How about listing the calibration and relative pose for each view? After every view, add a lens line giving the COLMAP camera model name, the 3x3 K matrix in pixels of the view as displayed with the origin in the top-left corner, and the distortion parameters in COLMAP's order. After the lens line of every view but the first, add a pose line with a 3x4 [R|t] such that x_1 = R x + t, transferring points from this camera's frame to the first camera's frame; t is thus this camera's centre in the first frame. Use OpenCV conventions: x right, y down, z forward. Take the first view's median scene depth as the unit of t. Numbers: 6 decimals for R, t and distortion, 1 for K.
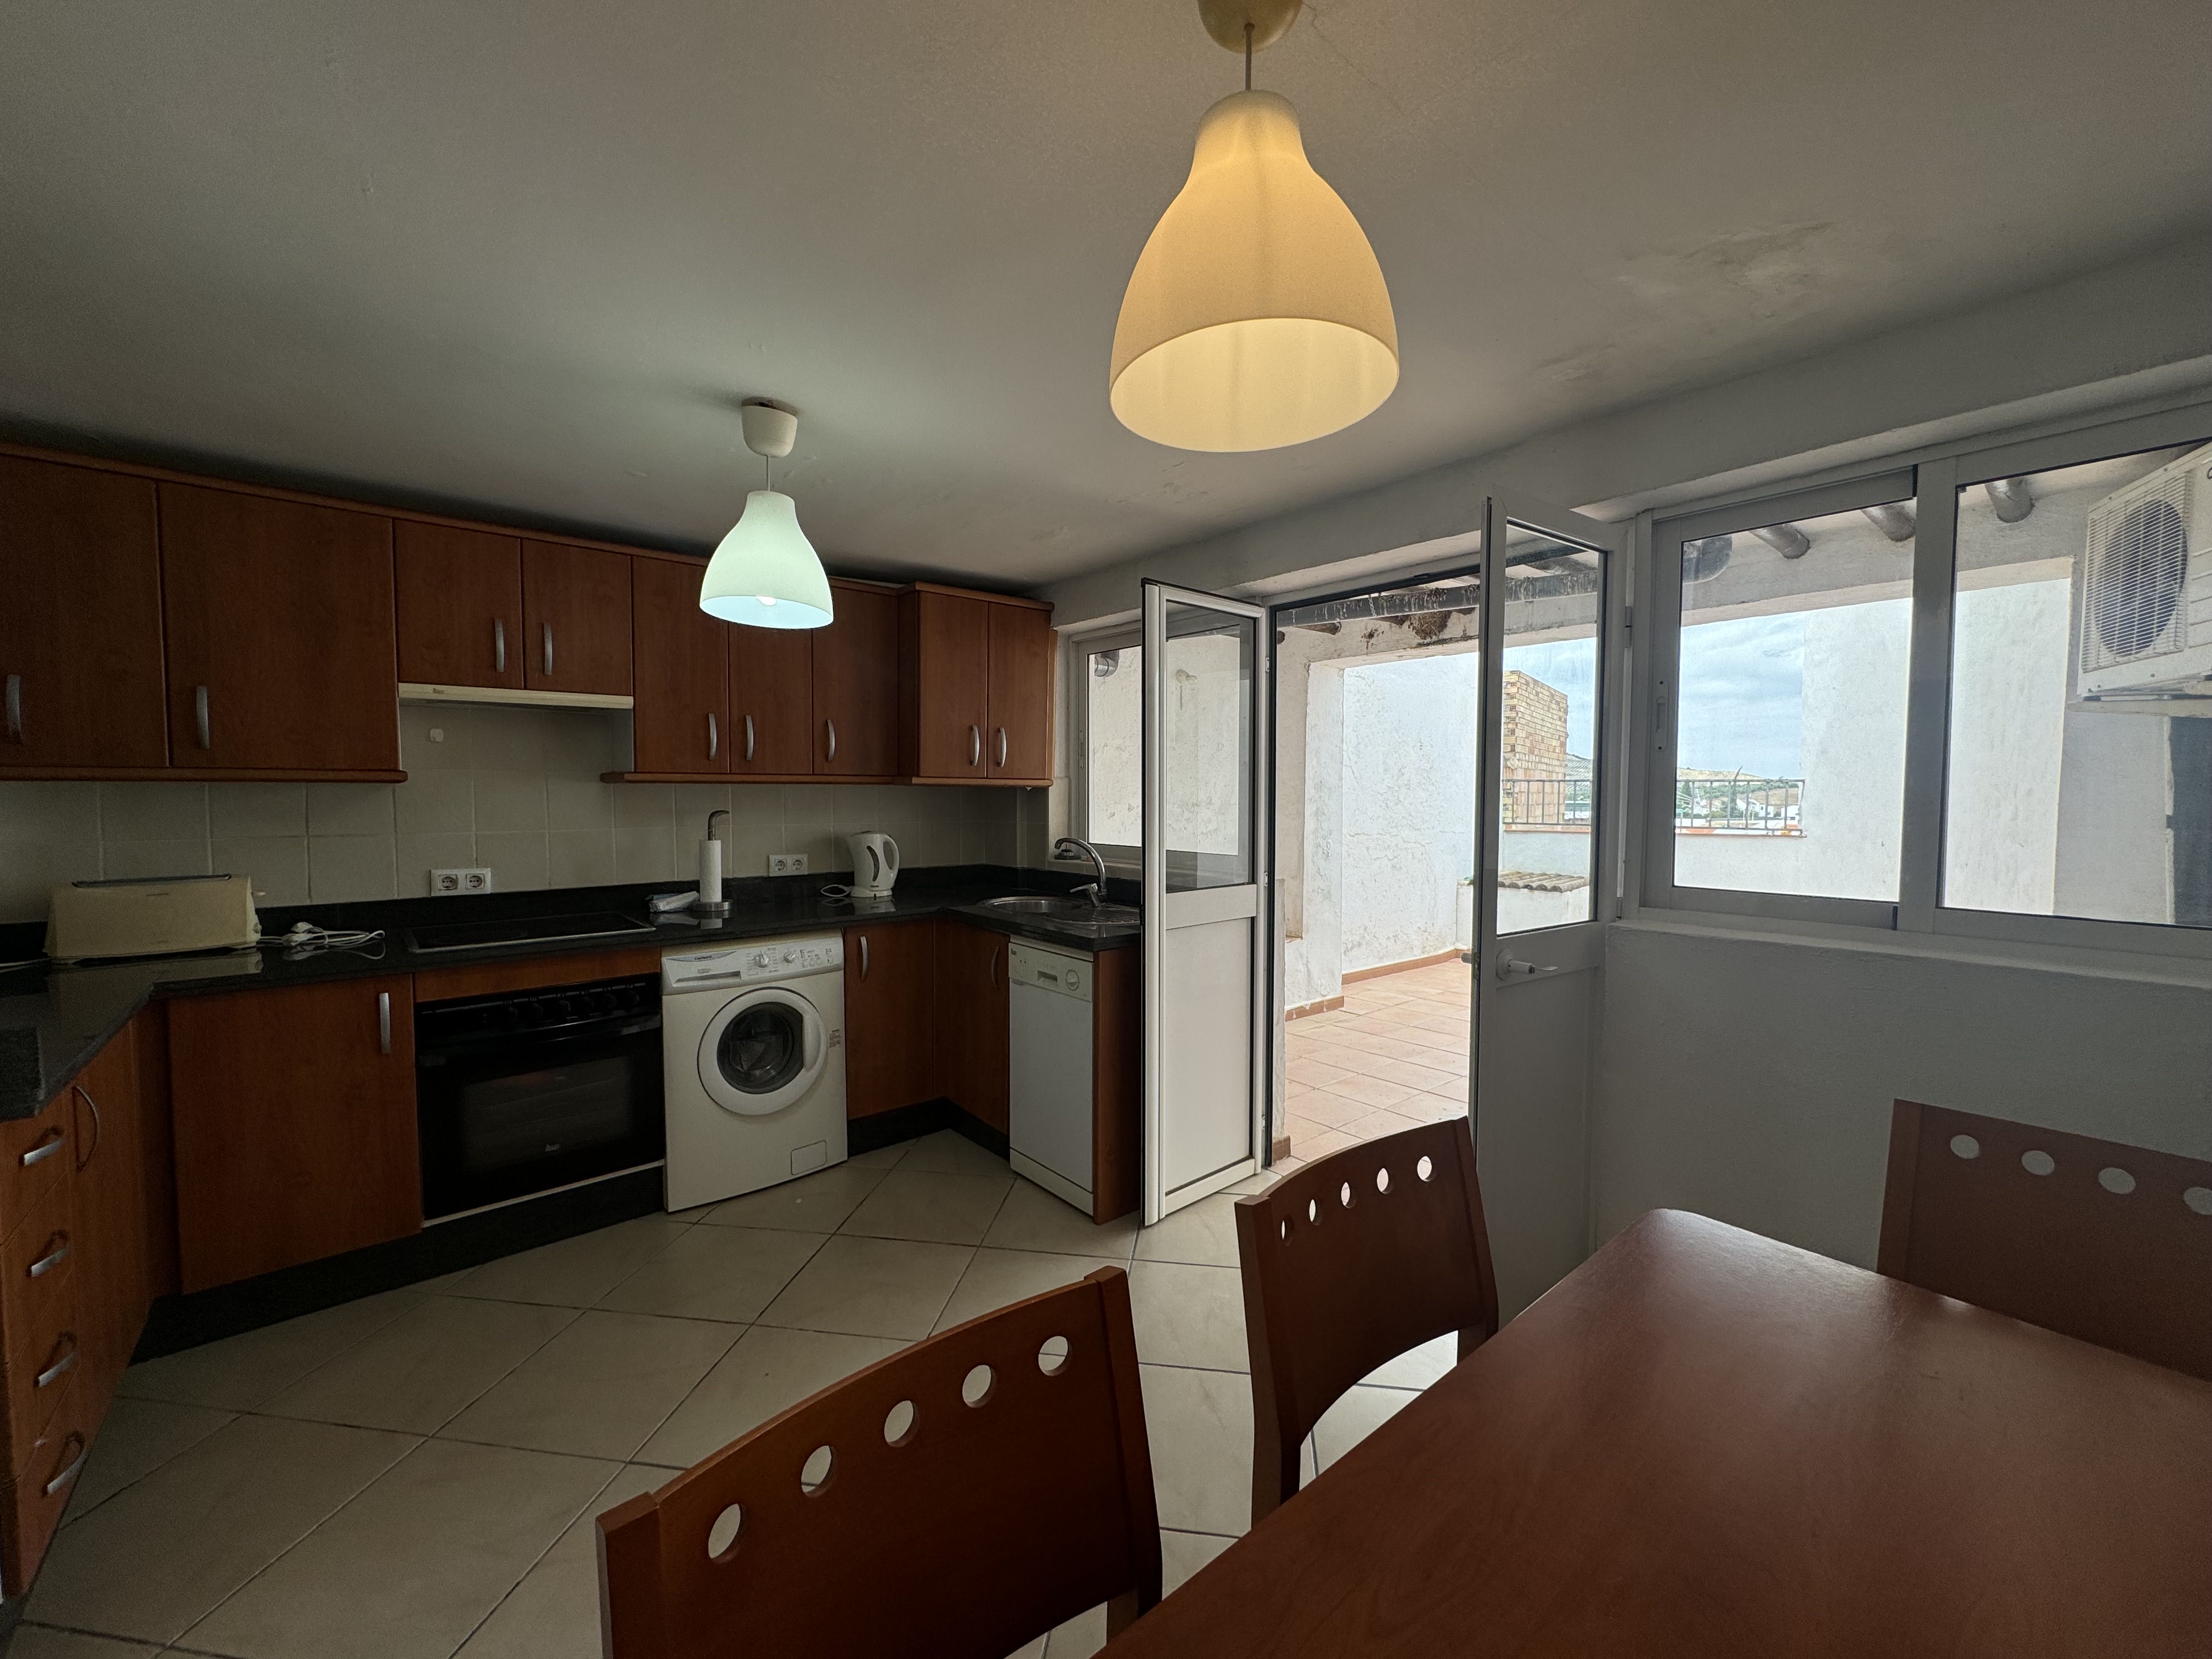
lens RADIAL K [[887.0, 0, 1106.6], [0, 887.0, 837.7], [0, 0, 1]] dist [-0.002044, 0.000221]
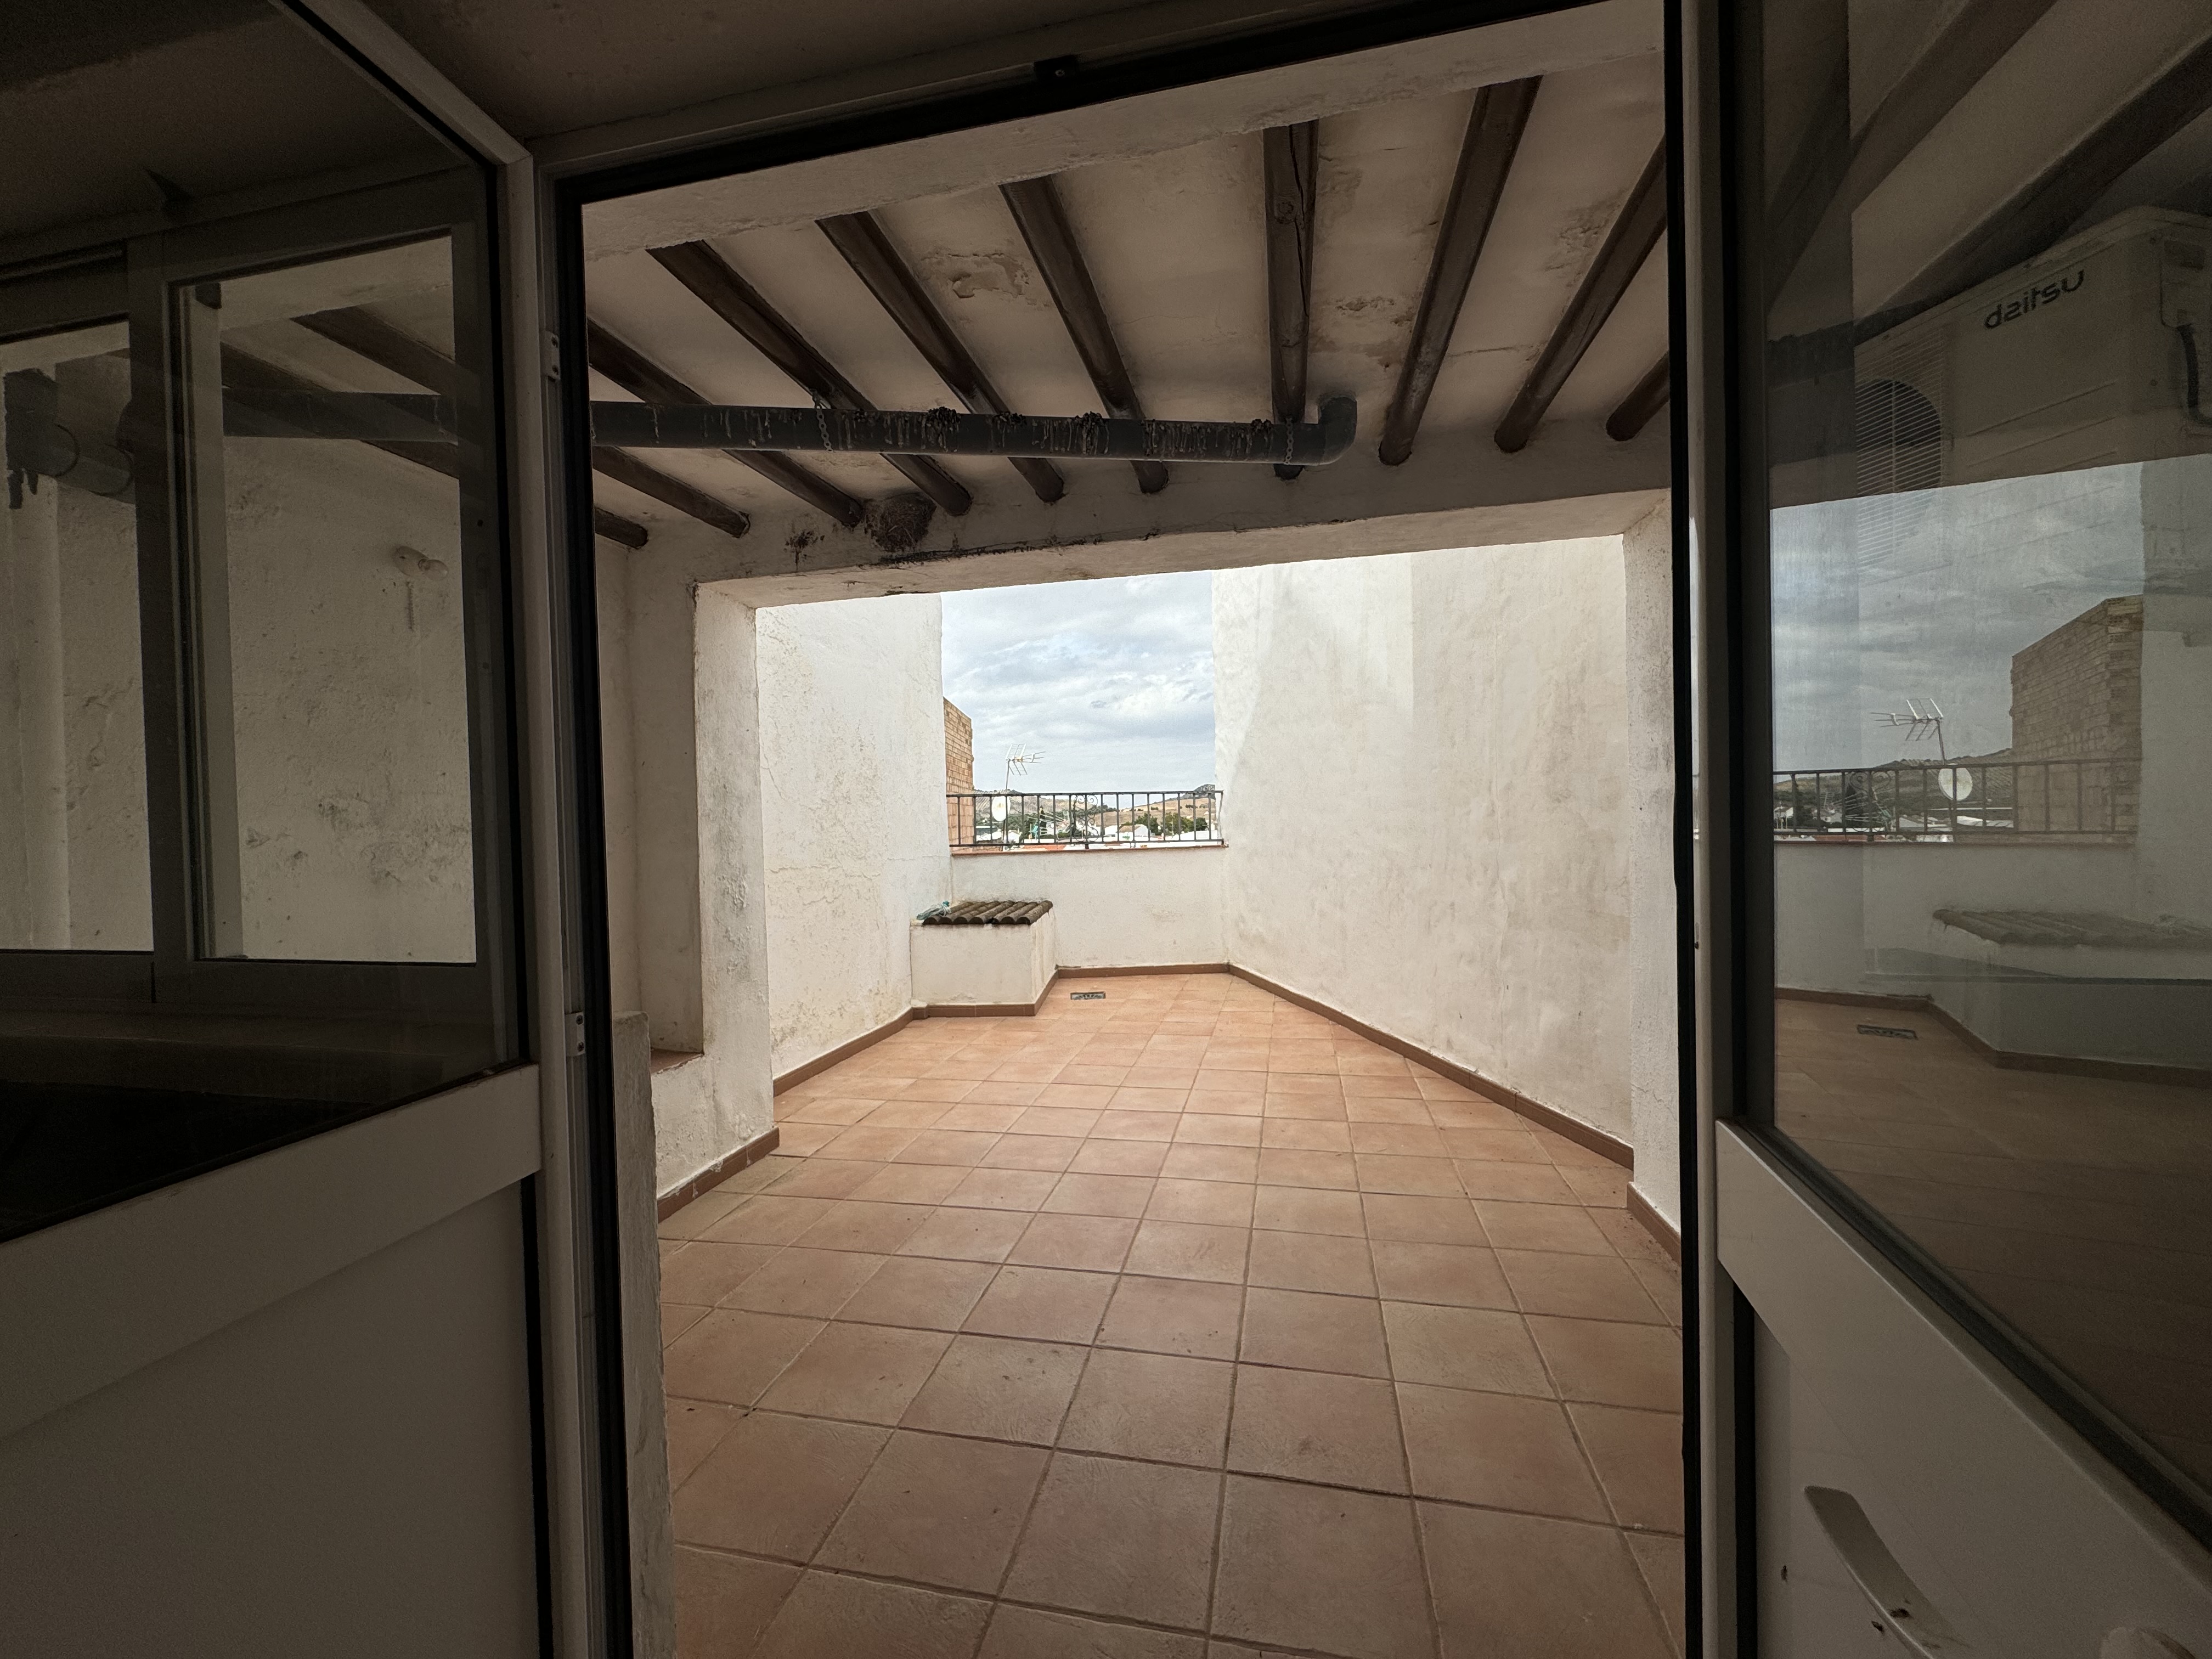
lens RADIAL K [[883.0, 0, 1104.3], [0, 883.0, 830.9], [0, 0, 1]] dist [-0.002742, 0.000746]
pose [[0.793502, -0.030447, 0.607805, 0.079639], [0.056475, 0.998122, -0.023729, -0.003935], [-0.605941, 0.053155, 0.793732, 0.362738]]
